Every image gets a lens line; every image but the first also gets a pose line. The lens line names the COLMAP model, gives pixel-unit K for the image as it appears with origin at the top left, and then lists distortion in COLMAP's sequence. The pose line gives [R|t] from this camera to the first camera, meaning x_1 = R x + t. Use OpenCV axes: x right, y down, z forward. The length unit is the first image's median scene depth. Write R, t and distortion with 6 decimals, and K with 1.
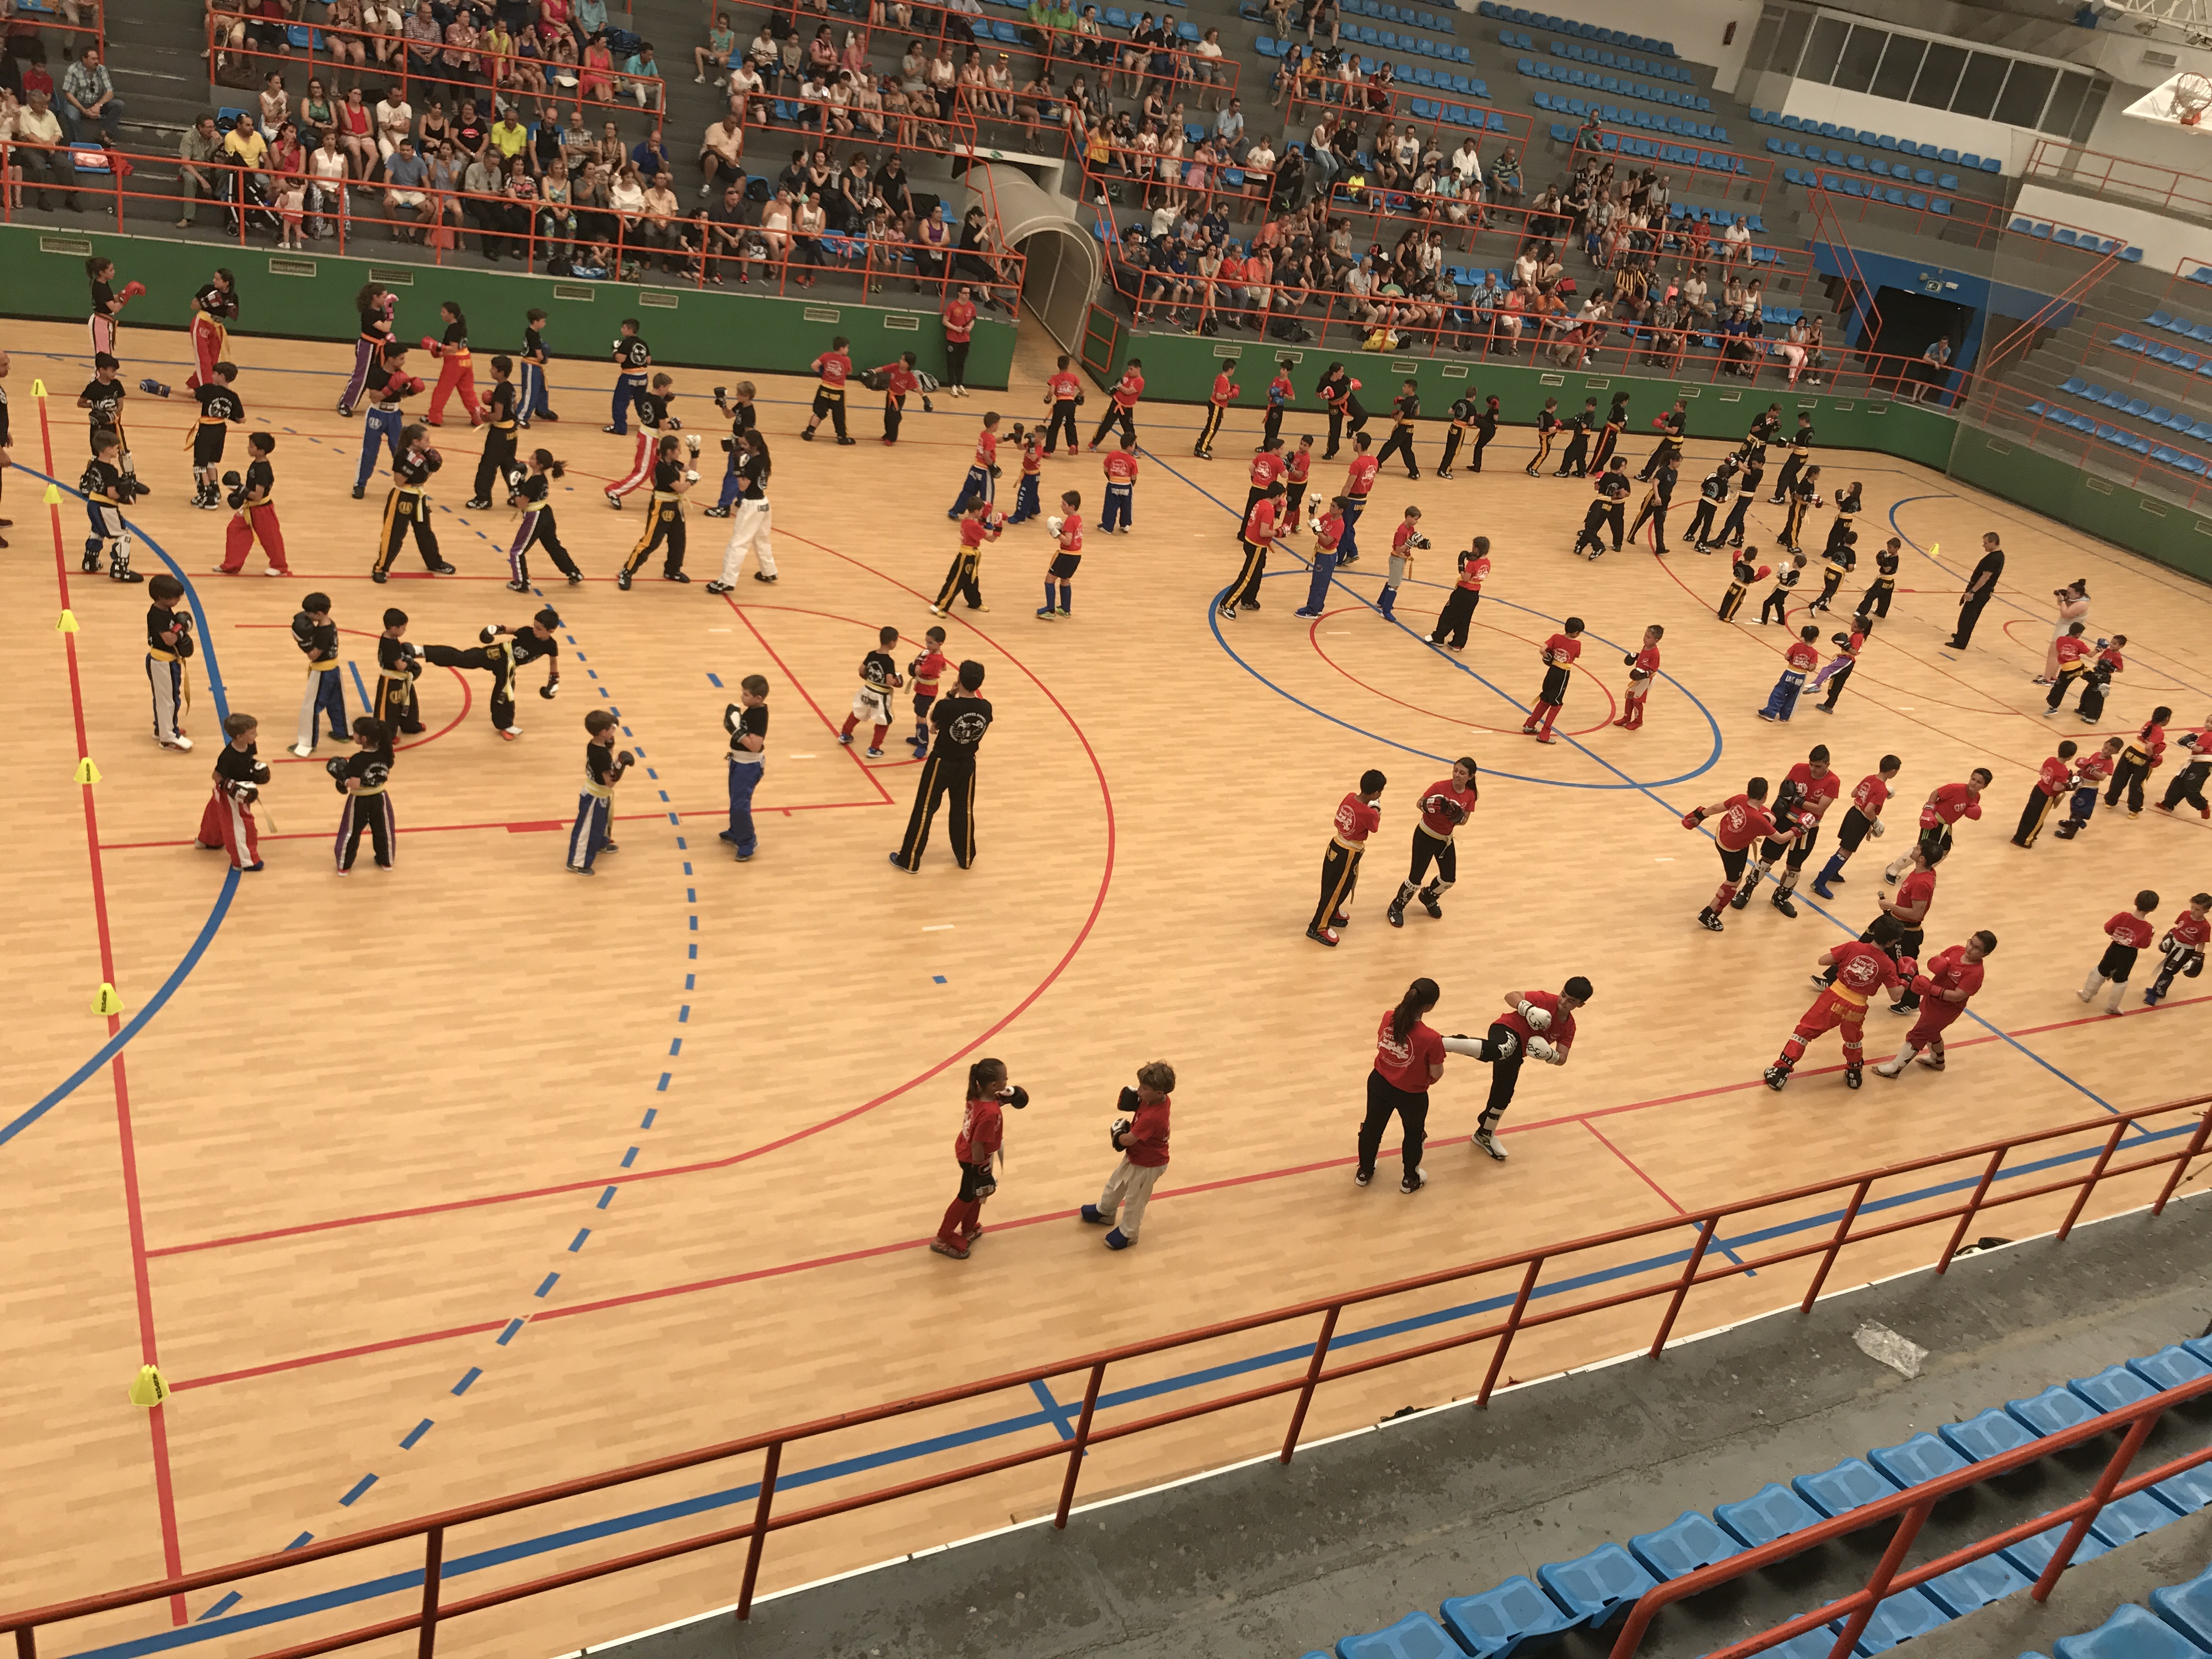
lens RADIAL K [[1809.5, 0, 1073.5], [0, 1809.5, 934.6], [0, 0, 1]] dist [-0.008148, -0.053802]
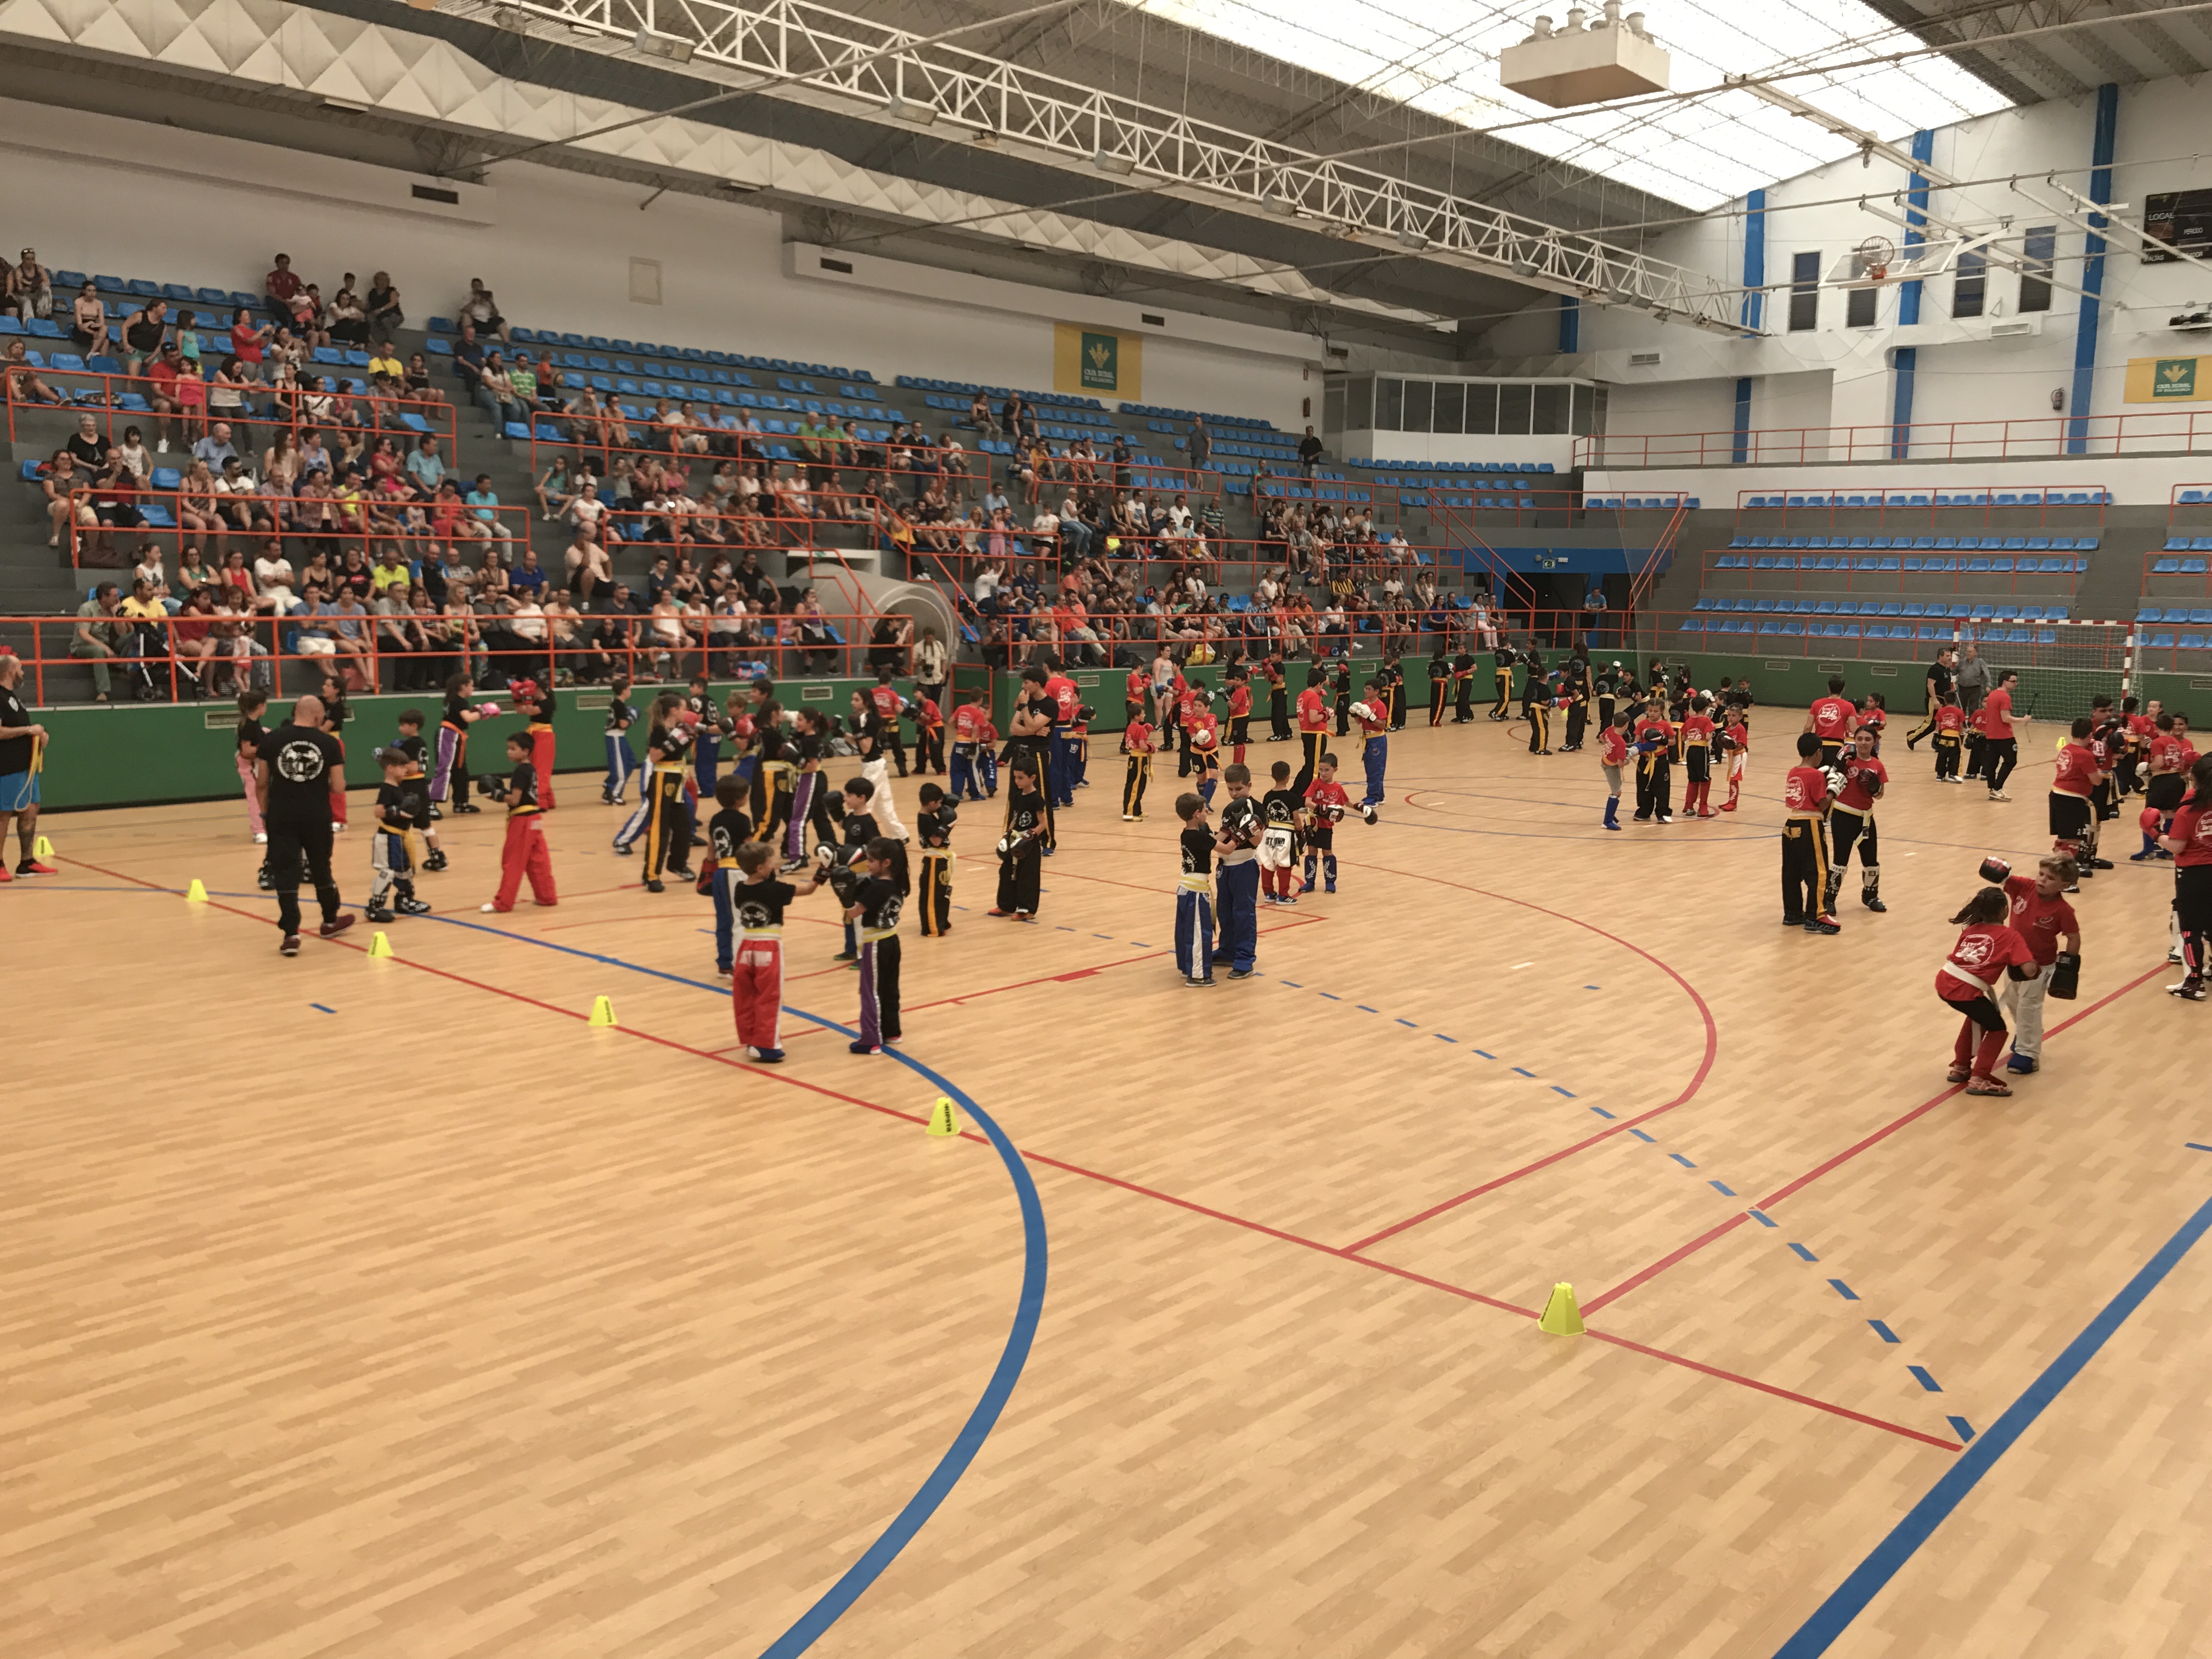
lens RADIAL K [[1809.5, 0, 1073.5], [0, 1809.5, 934.6], [0, 0, 1]] dist [-0.008148, -0.053802]
pose [[0.933317, -0.229102, 0.276462, -0.289234], [0.297644, 0.924314, -0.238854, 0.071972], [-0.200816, 0.305214, 0.930869, 0.085428]]
